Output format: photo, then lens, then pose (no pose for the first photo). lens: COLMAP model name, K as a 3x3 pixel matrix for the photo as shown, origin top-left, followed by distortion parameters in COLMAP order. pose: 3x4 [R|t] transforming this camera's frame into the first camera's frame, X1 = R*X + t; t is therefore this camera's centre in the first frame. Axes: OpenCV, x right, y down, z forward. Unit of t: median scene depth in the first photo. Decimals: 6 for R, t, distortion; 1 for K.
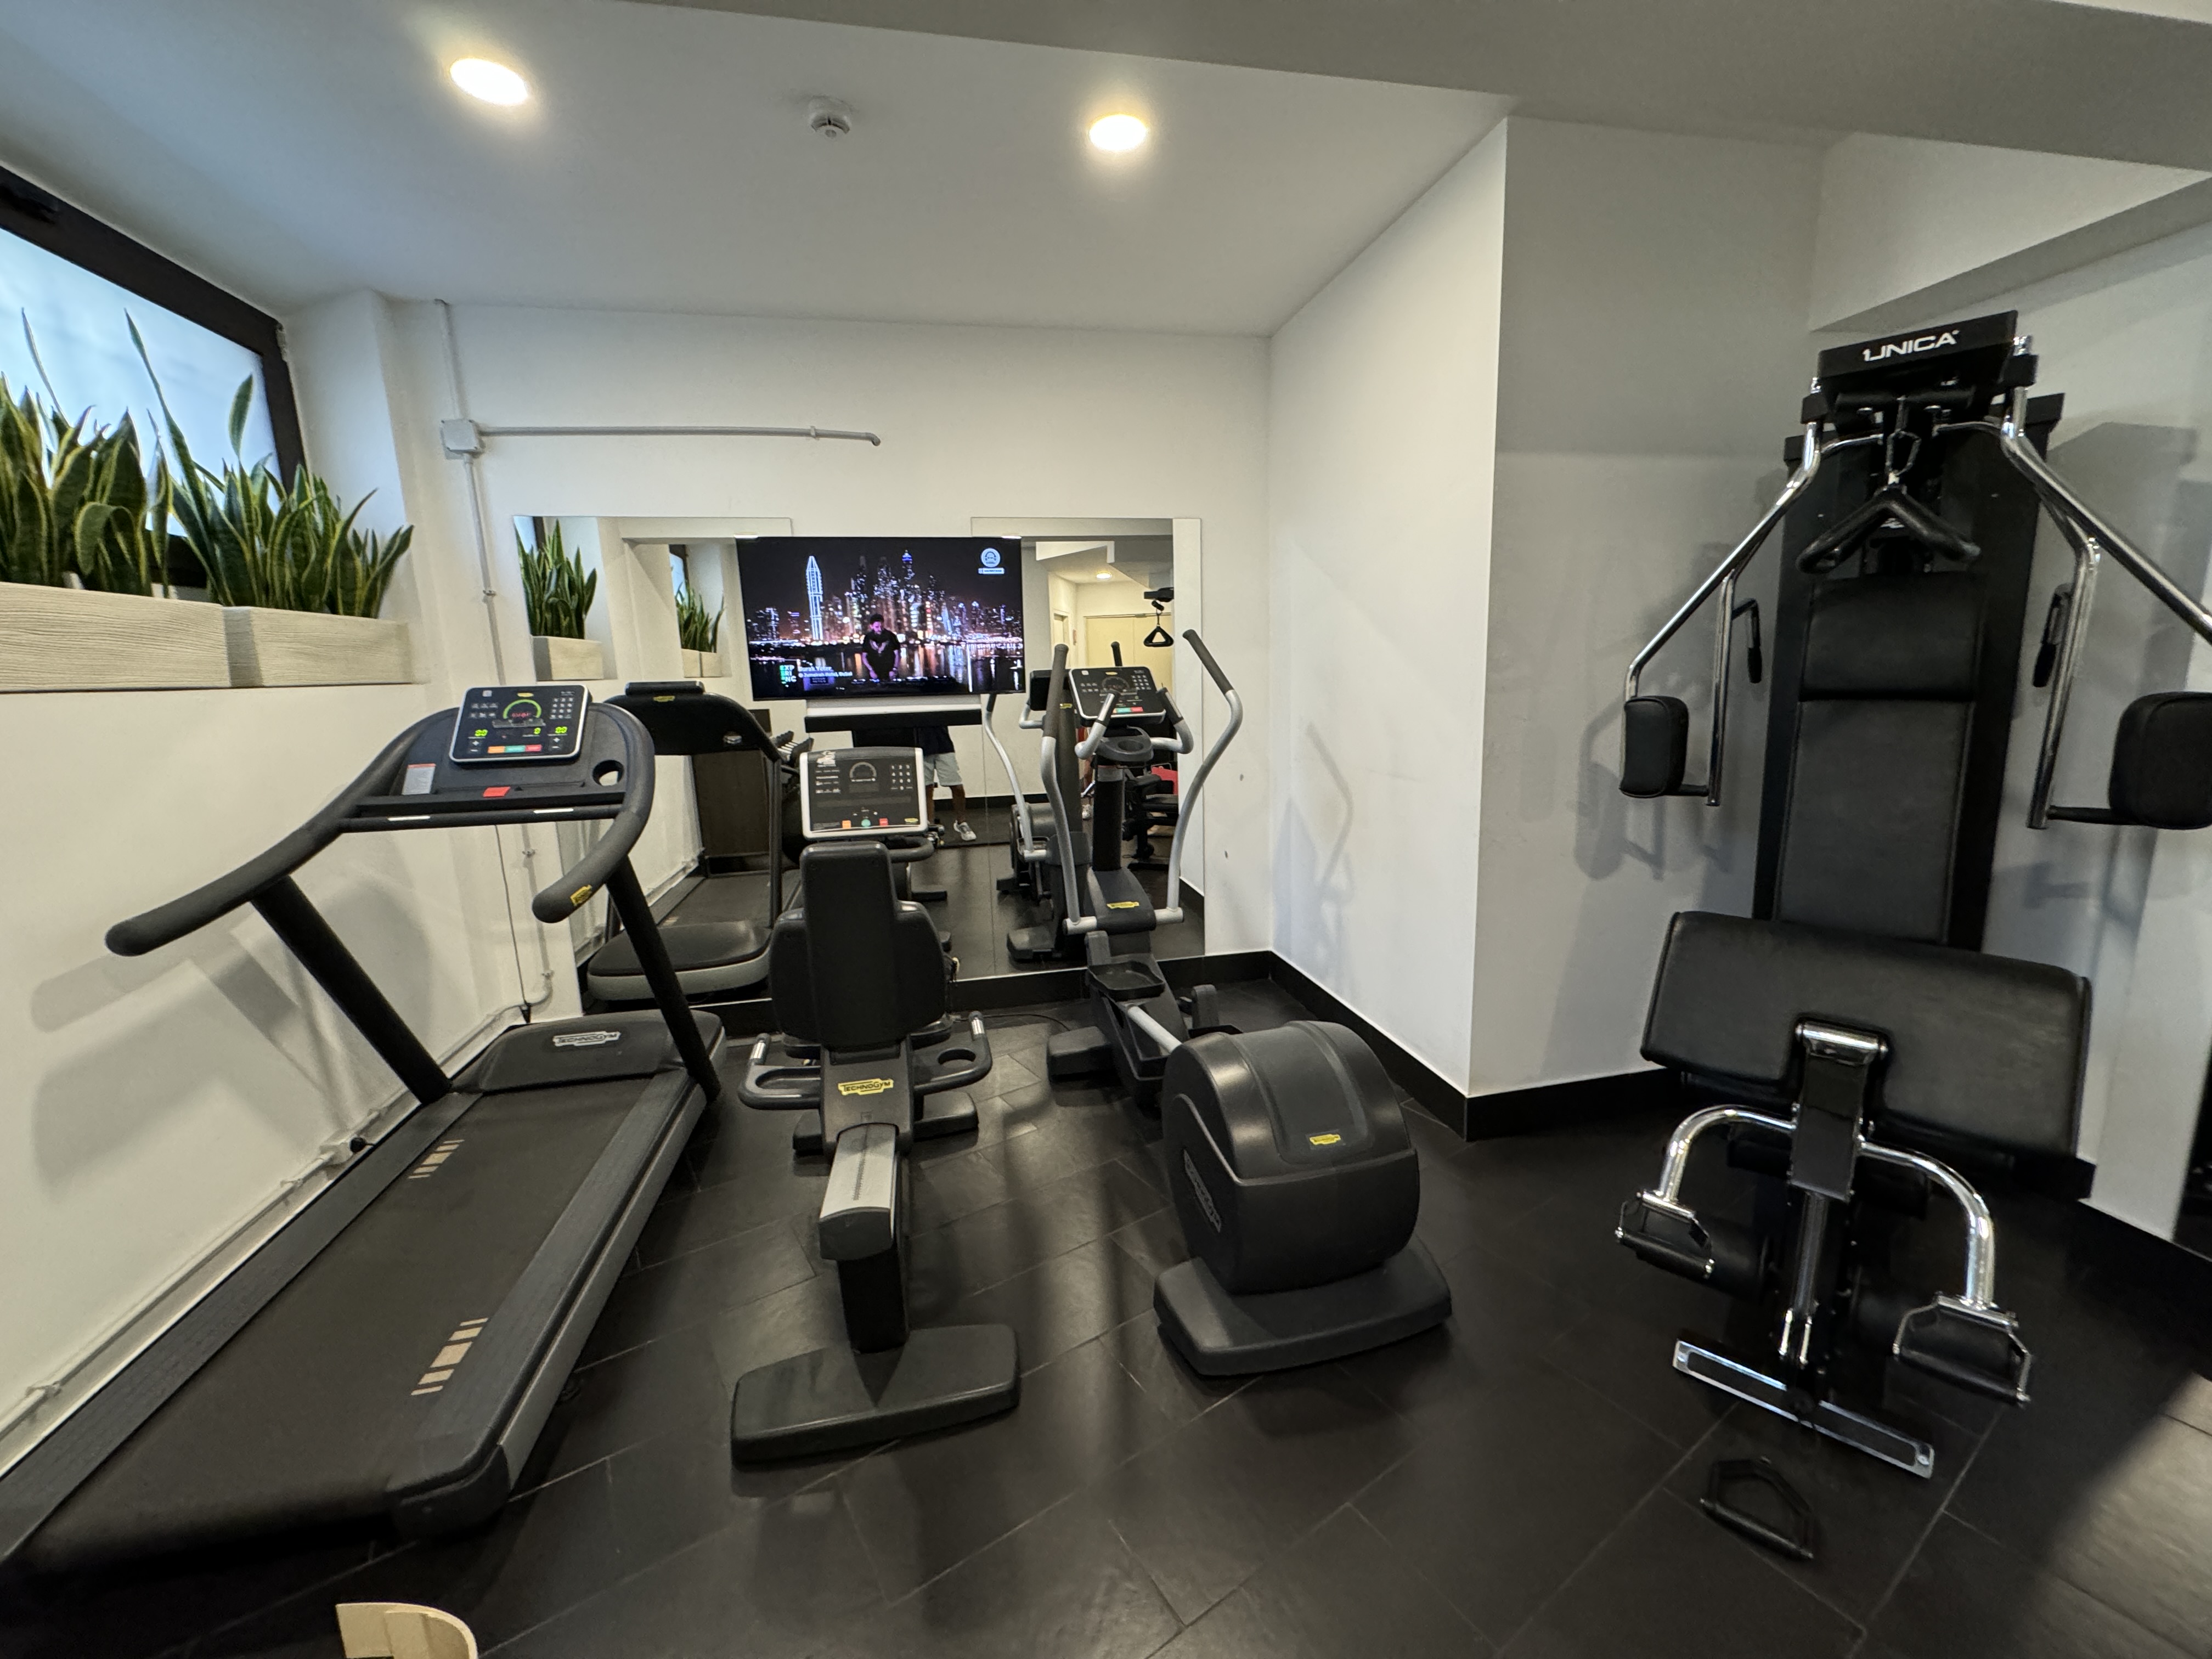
lens RADIAL K [[883.5, 0, 1104.2], [0, 883.5, 825.8], [0, 0, 1]] dist [-0.002834, 0.000435]
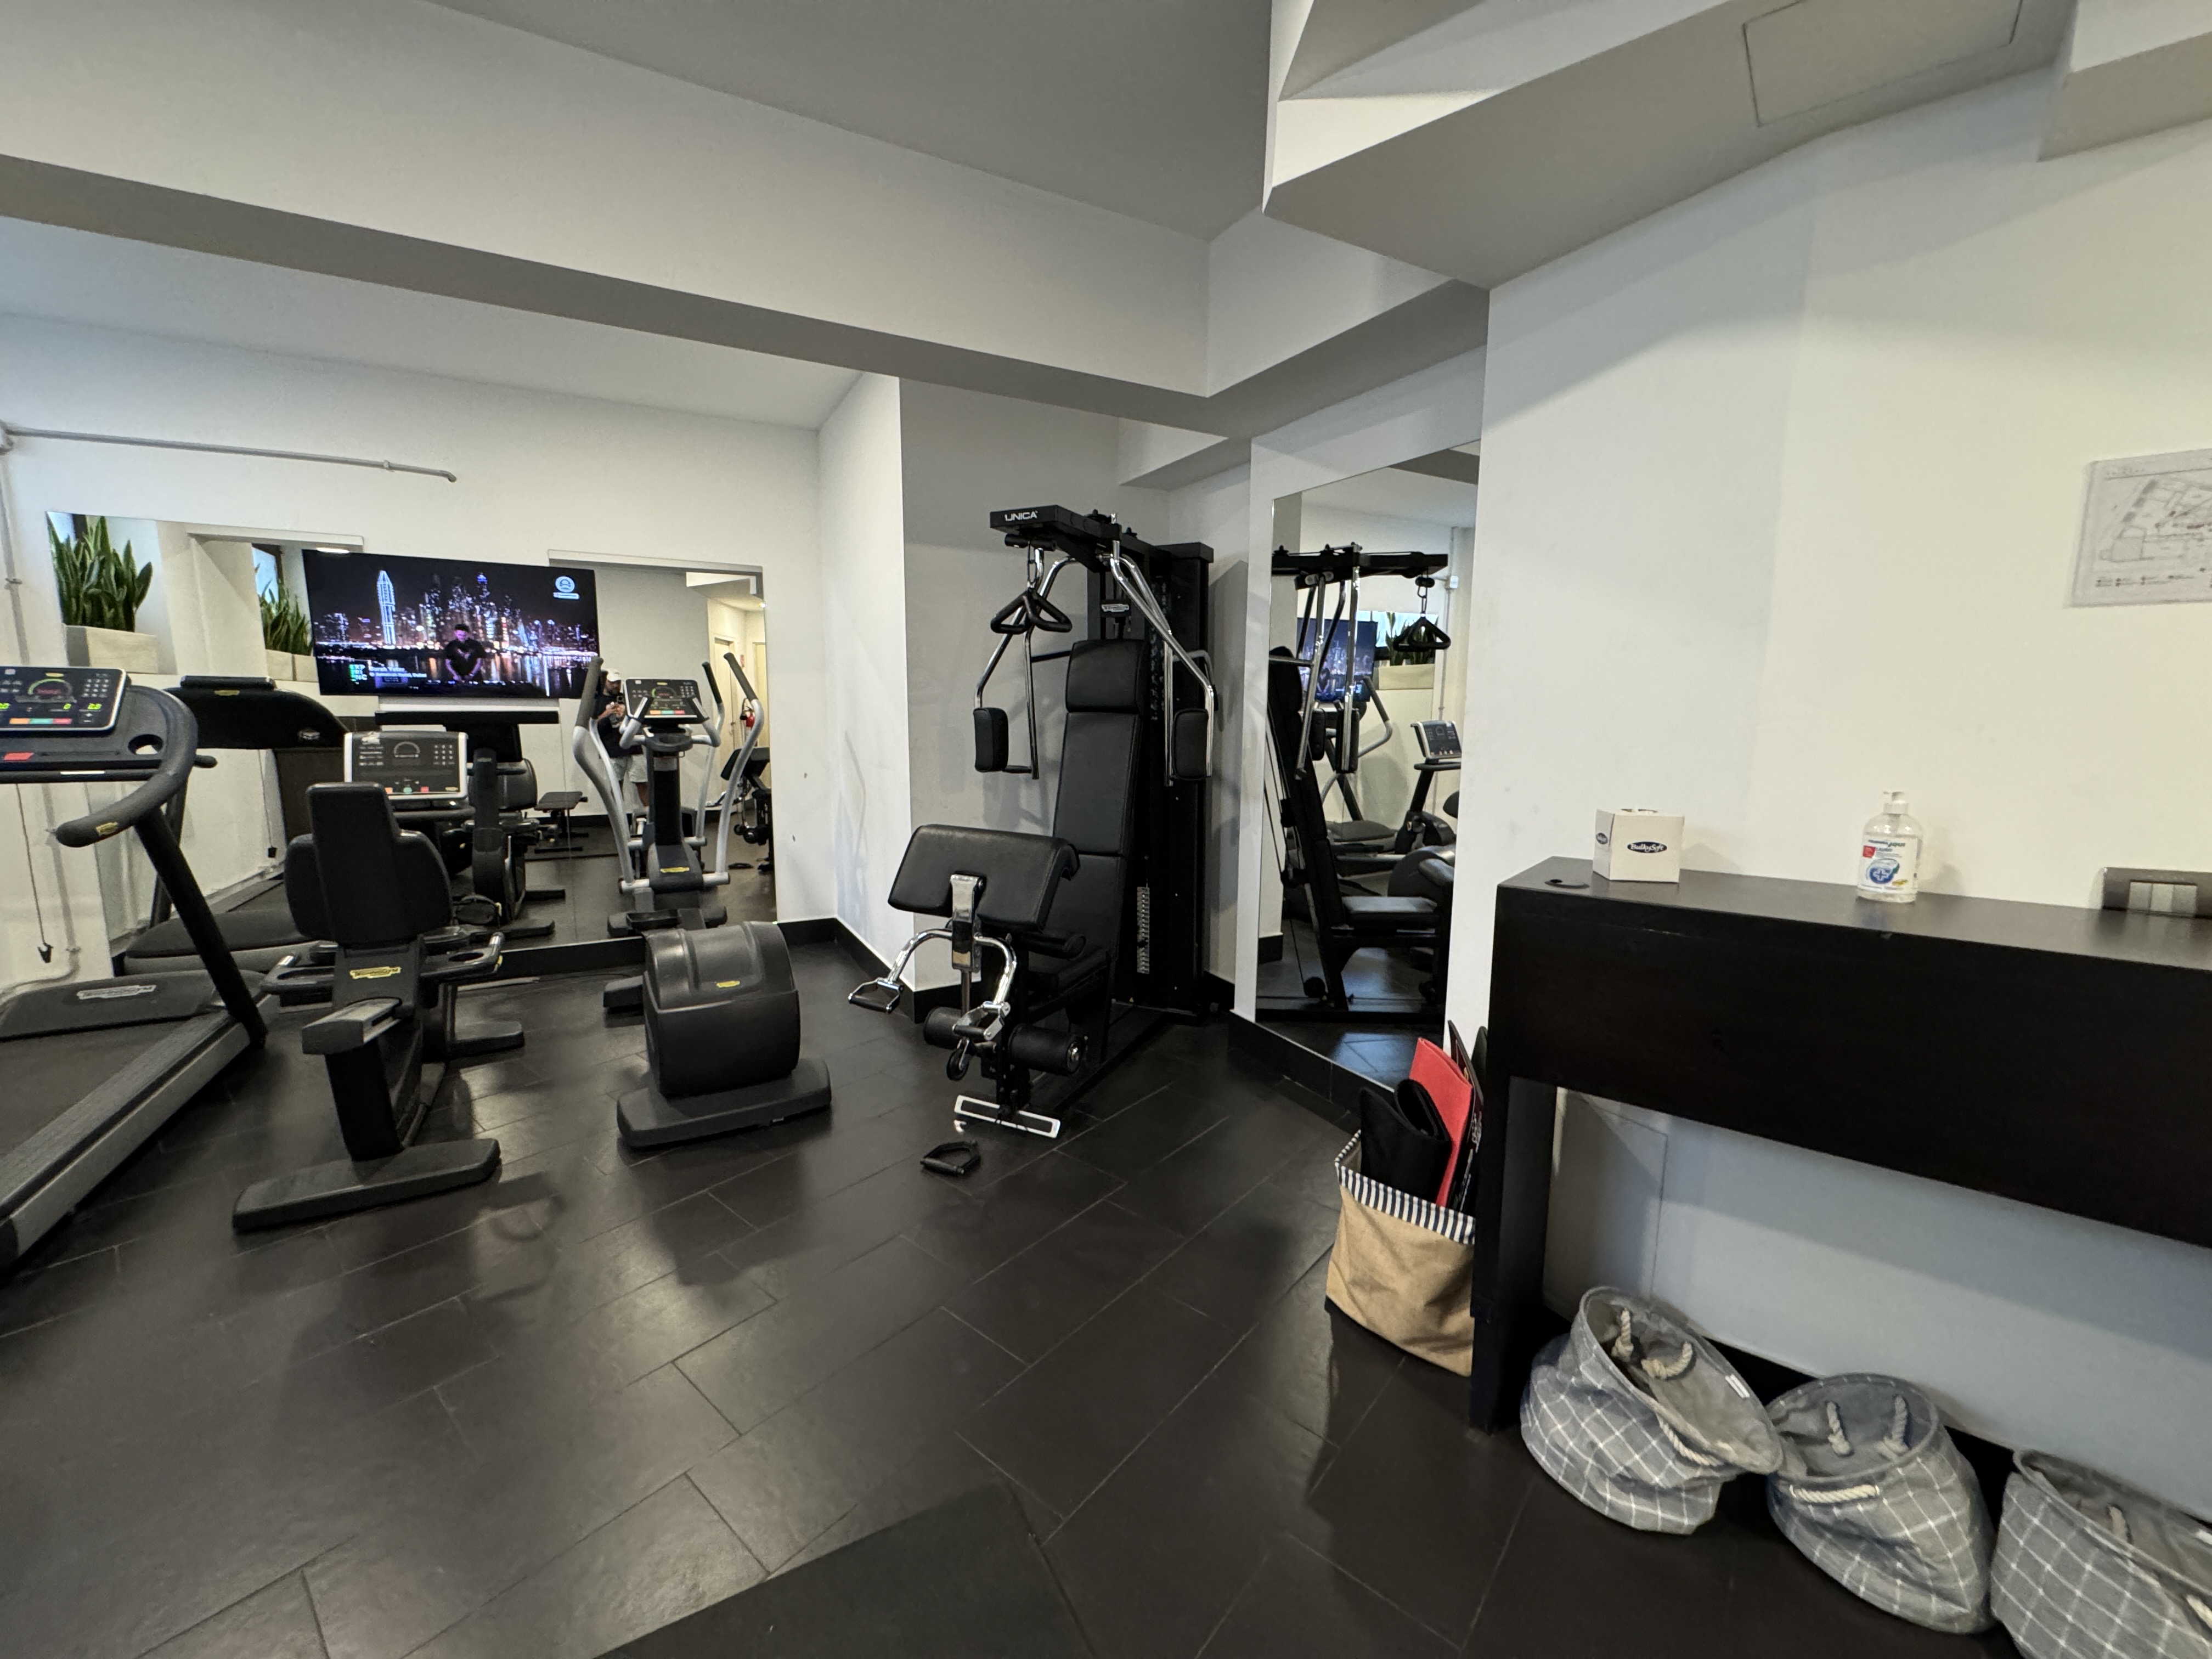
lens RADIAL K [[883.5, 0, 1104.2], [0, 883.5, 825.8], [0, 0, 1]] dist [-0.002834, 0.000435]
pose [[0.956996, -0.000589, 0.290102, 0.228189], [0.012490, 0.999154, -0.039174, 0.079983], [-0.289833, 0.041113, 0.956194, -0.346330]]
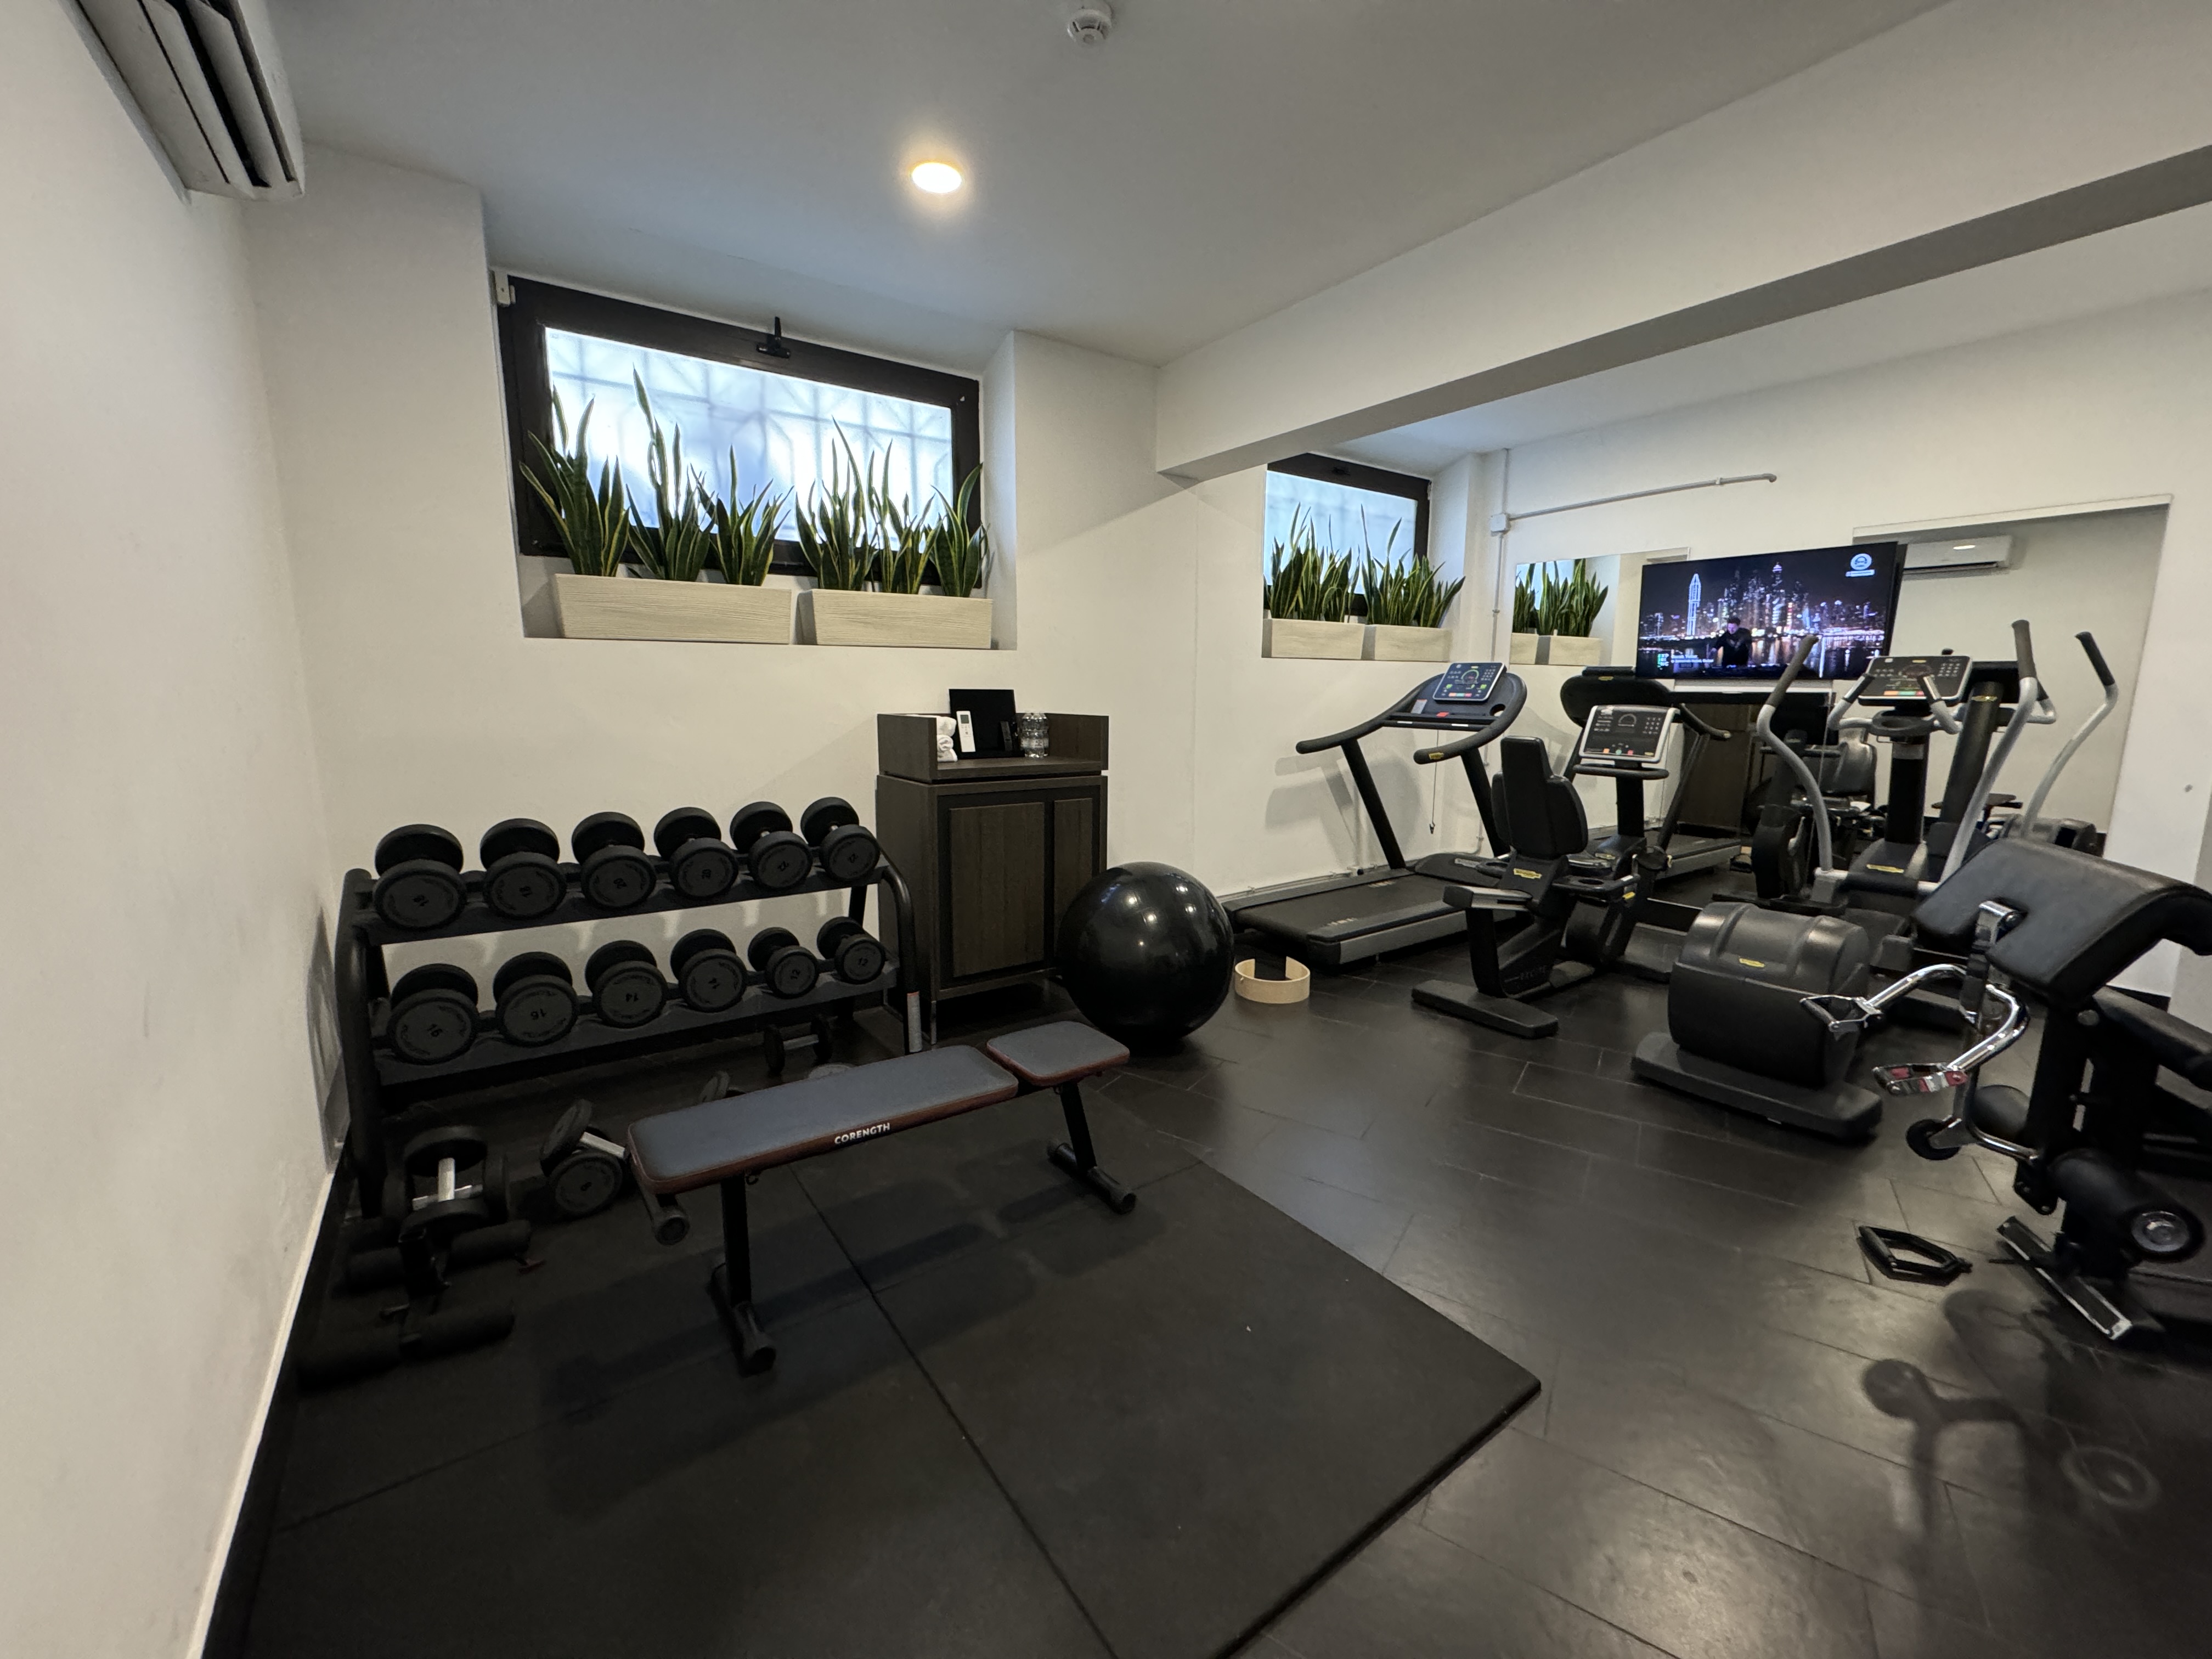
lens RADIAL K [[883.5, 0, 1104.2], [0, 883.5, 825.8], [0, 0, 1]] dist [-0.002834, 0.000435]
pose [[0.393449, 0.178606, -0.901830, 0.601026], [-0.177688, 0.977224, 0.116016, 0.078995], [0.902012, 0.114598, 0.416224, -0.345928]]
